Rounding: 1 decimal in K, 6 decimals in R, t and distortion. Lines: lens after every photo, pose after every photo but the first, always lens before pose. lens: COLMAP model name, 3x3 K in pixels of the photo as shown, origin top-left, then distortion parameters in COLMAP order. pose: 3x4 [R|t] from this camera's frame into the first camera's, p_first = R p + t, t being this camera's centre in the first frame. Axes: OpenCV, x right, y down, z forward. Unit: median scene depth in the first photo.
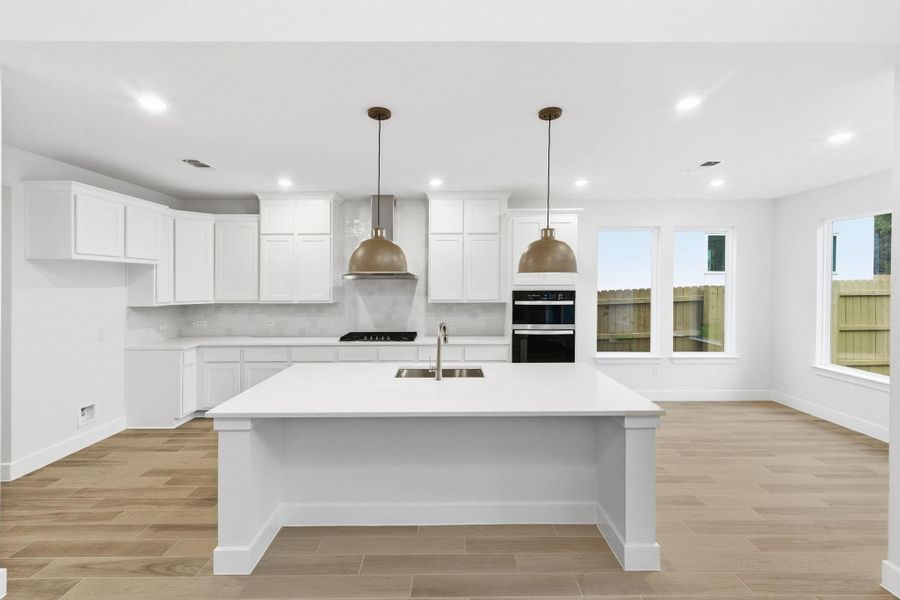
lens RADIAL K [[357.1, 0, 439.9], [0, 357.1, 285.3], [0, 0, 1]] dist [0.011216, -0.000006]
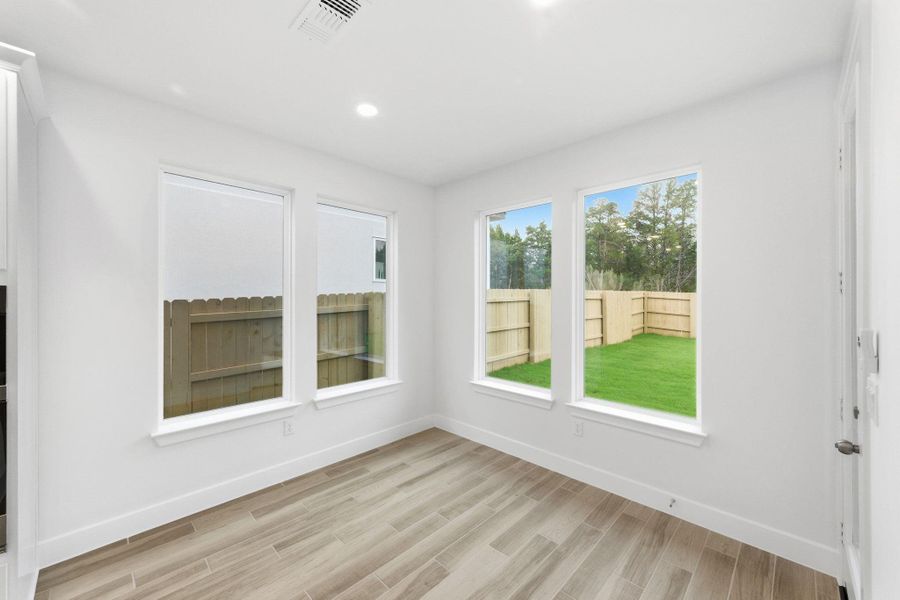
lens RADIAL K [[357.1, 0, 442.0], [0, 357.1, 302.7], [0, 0, 1]] dist [0.011216, -0.000006]
pose [[0.691837, -0.001828, 0.722051, 0.394929], [0.009914, 0.999927, -0.006969, 0.049792], [-0.721986, 0.011980, 0.691804, 0.473280]]
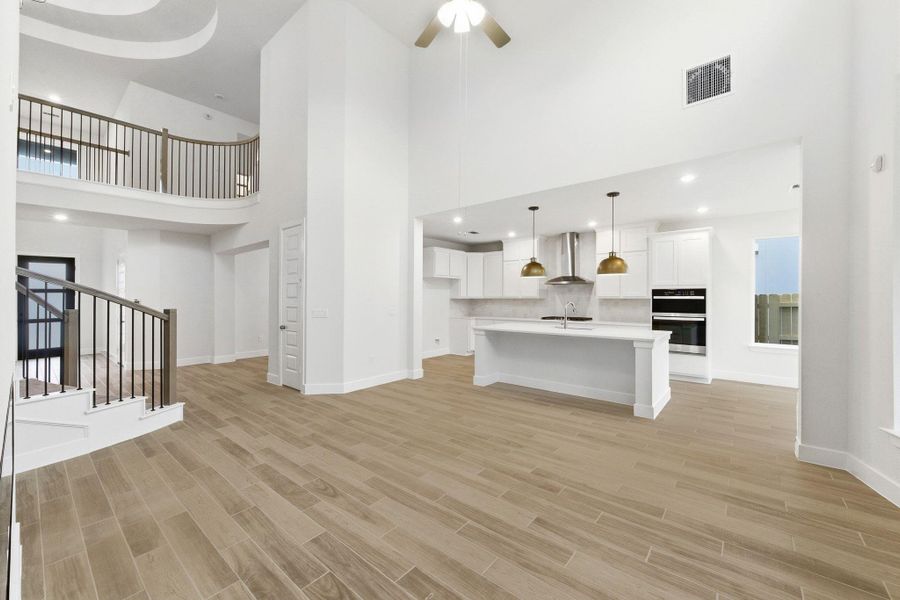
lens RADIAL K [[357.1, 0, 452.2], [0, 357.1, 295.9], [0, 0, 1]] dist [0.011216, -0.000006]
pose [[0.768492, -0.000980, -0.639858, 0.464526], [-0.008872, 0.999886, -0.012187, 0.061139], [0.639798, 0.015043, 0.768396, -0.575829]]
